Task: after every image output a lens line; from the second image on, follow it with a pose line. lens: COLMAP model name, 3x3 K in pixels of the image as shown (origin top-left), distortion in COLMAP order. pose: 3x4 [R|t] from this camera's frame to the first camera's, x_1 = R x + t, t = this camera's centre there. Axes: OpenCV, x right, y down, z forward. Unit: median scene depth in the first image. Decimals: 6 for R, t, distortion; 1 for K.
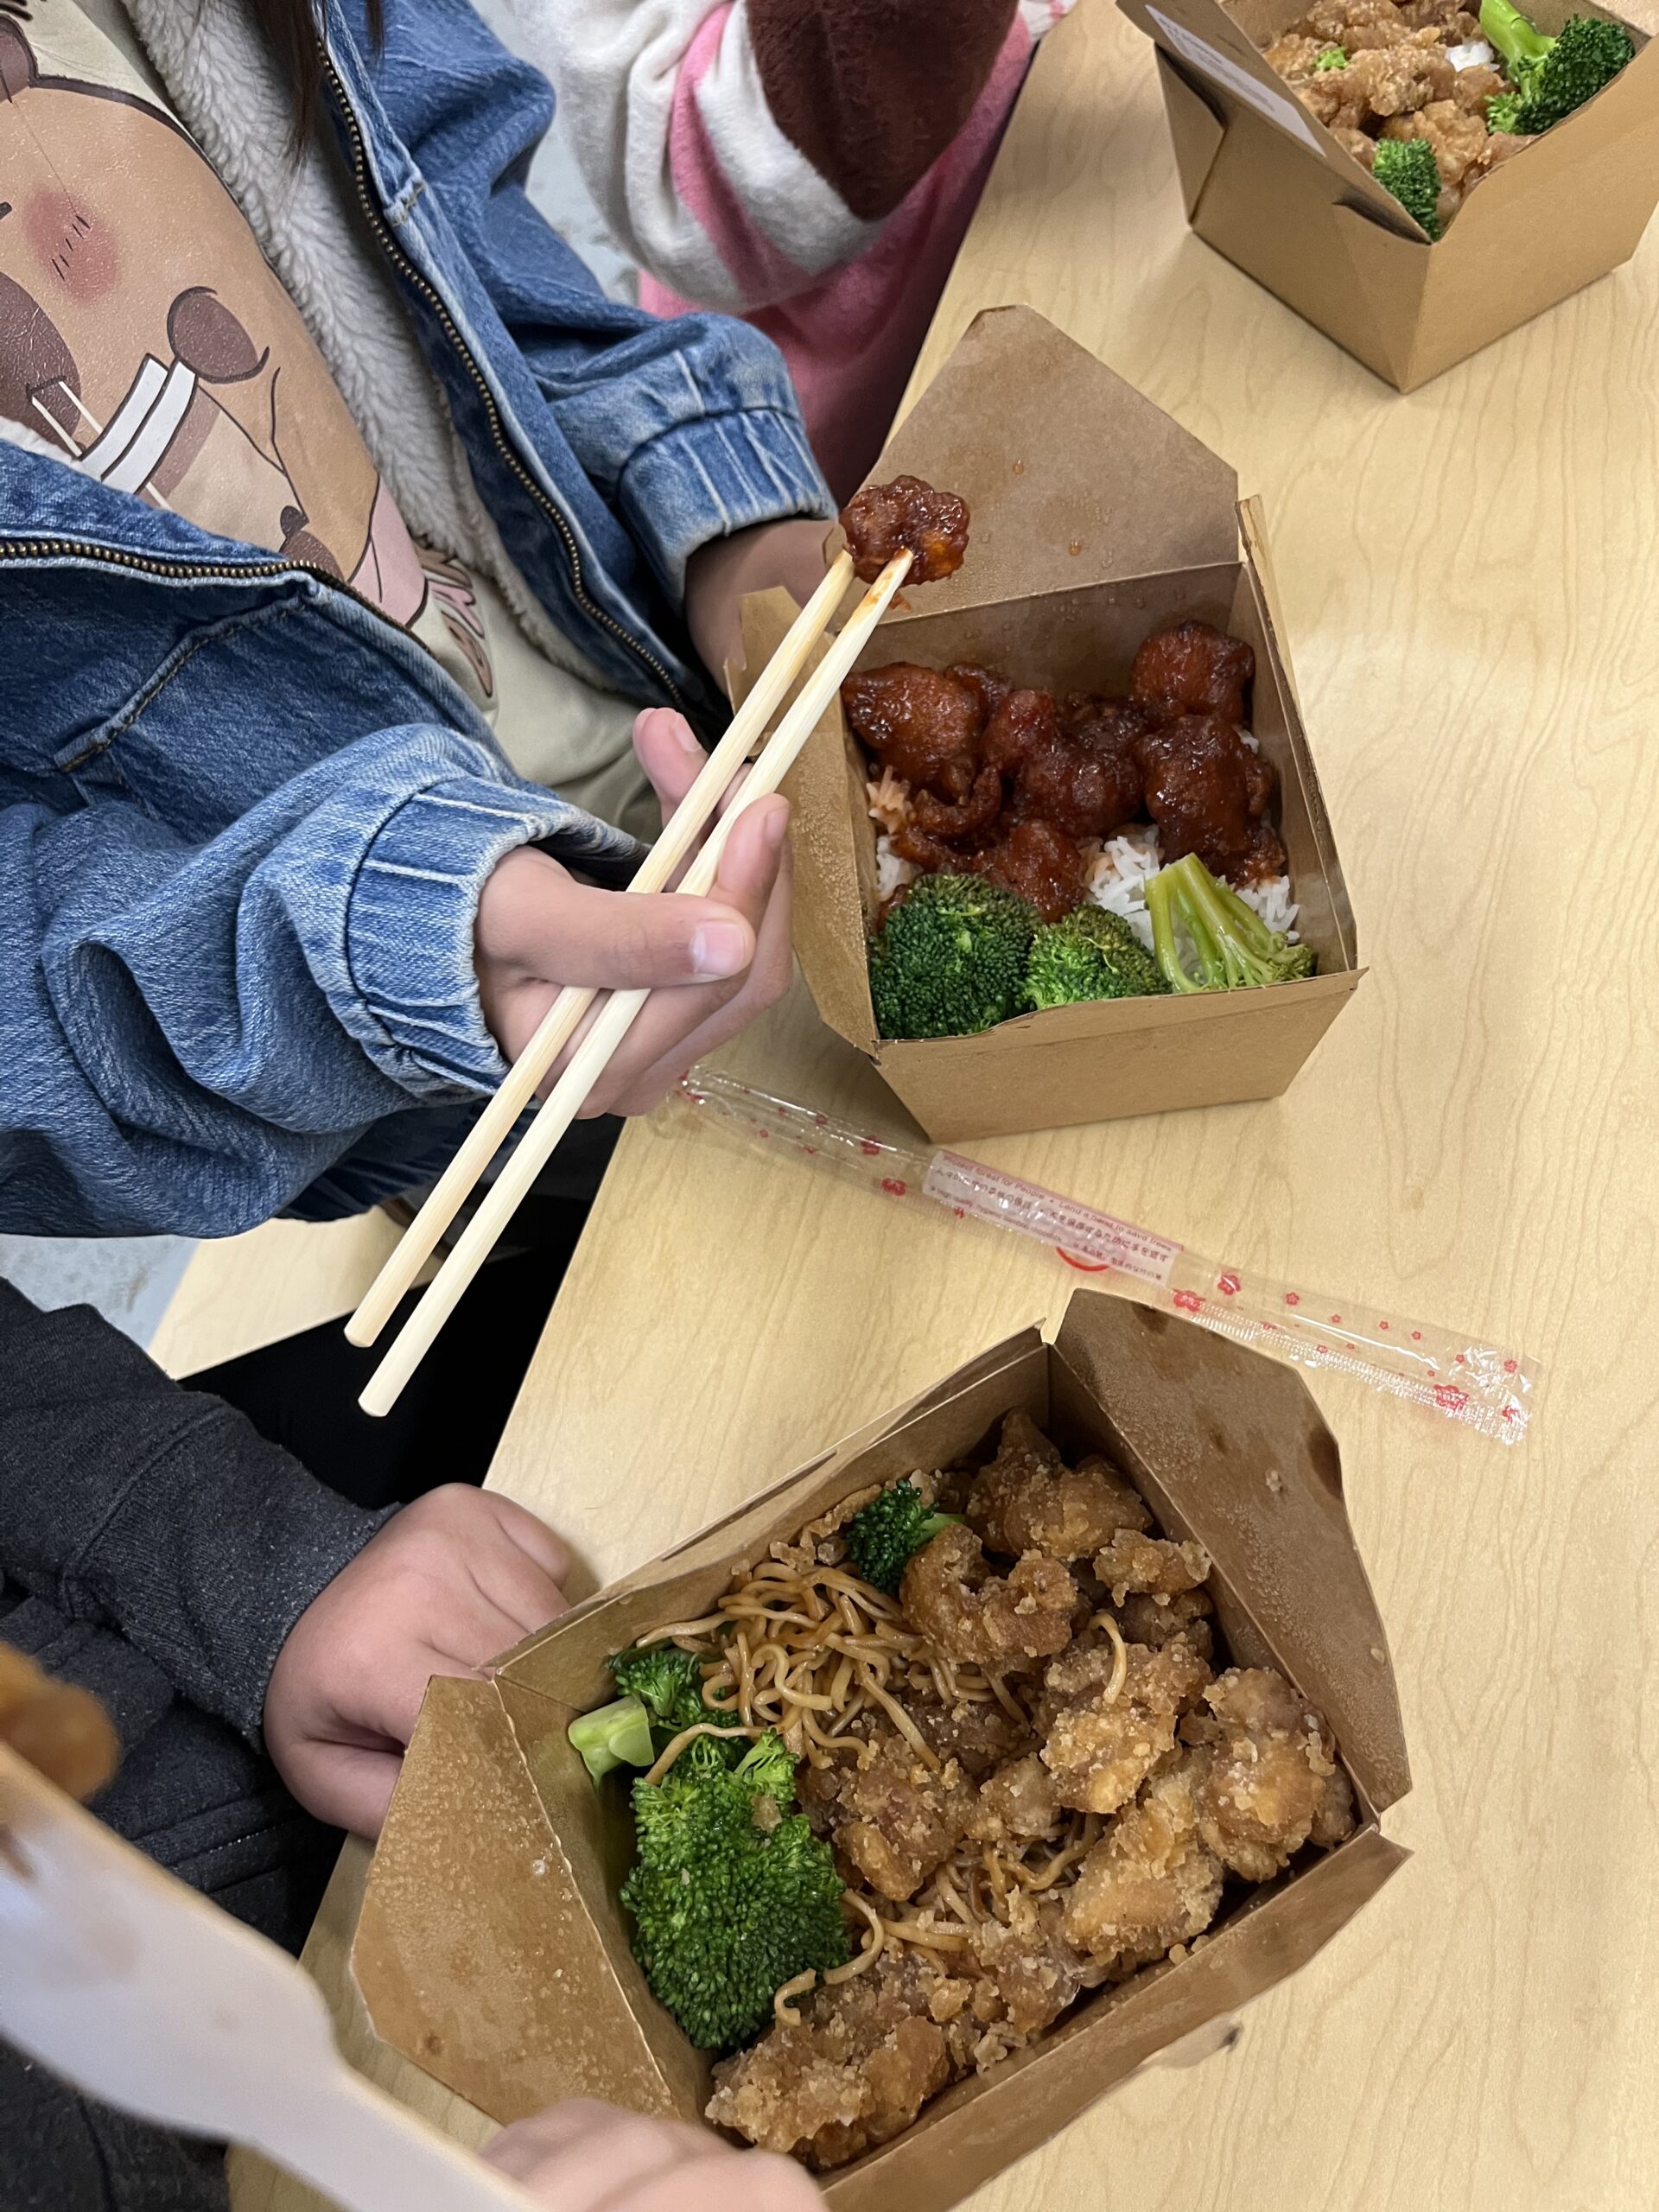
lens RADIAL K [[1659.7, 0, 829.5], [0, 1659.7, 1106.0], [0, 0, 1]] dist [-0.001773, -0.004531]
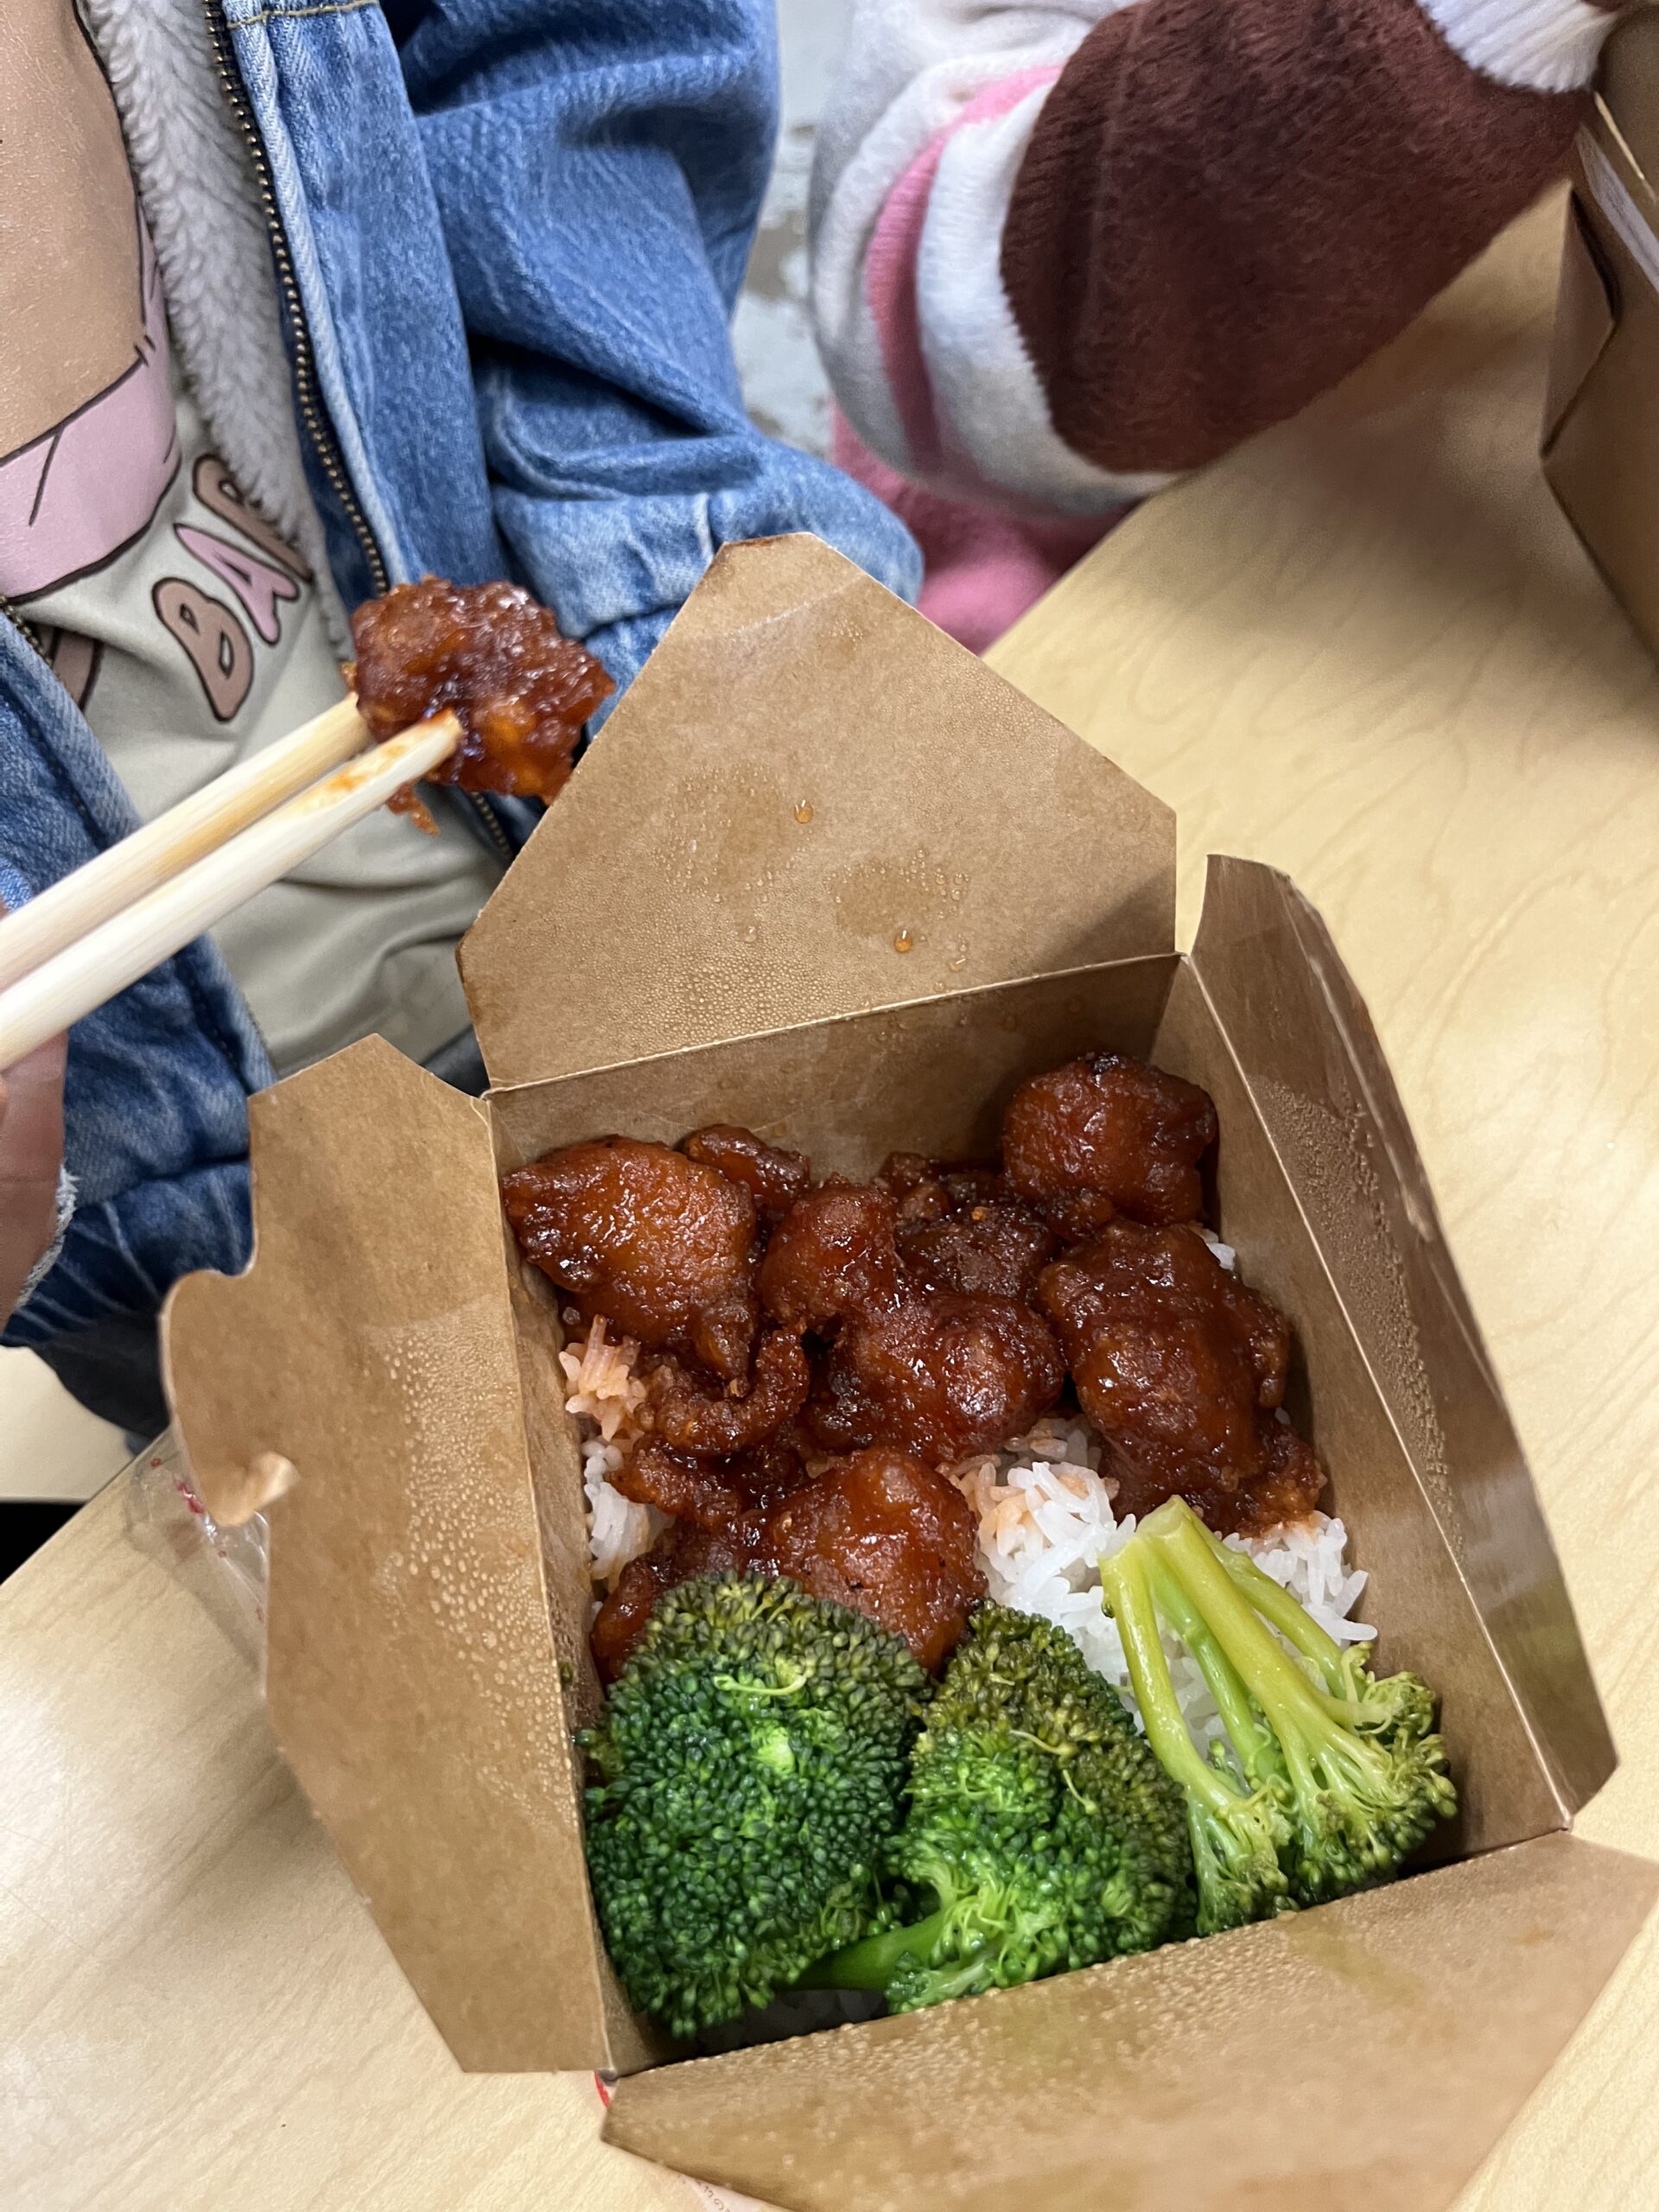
lens RADIAL K [[1659.7, 0, 829.5], [0, 1659.7, 1106.0], [0, 0, 1]] dist [-0.001773, -0.004531]
pose [[0.983187, -0.046562, 0.176567, 0.018226], [0.073648, 0.985924, -0.150101, -0.199950], [-0.167092, 0.160581, 0.972776, 0.463289]]
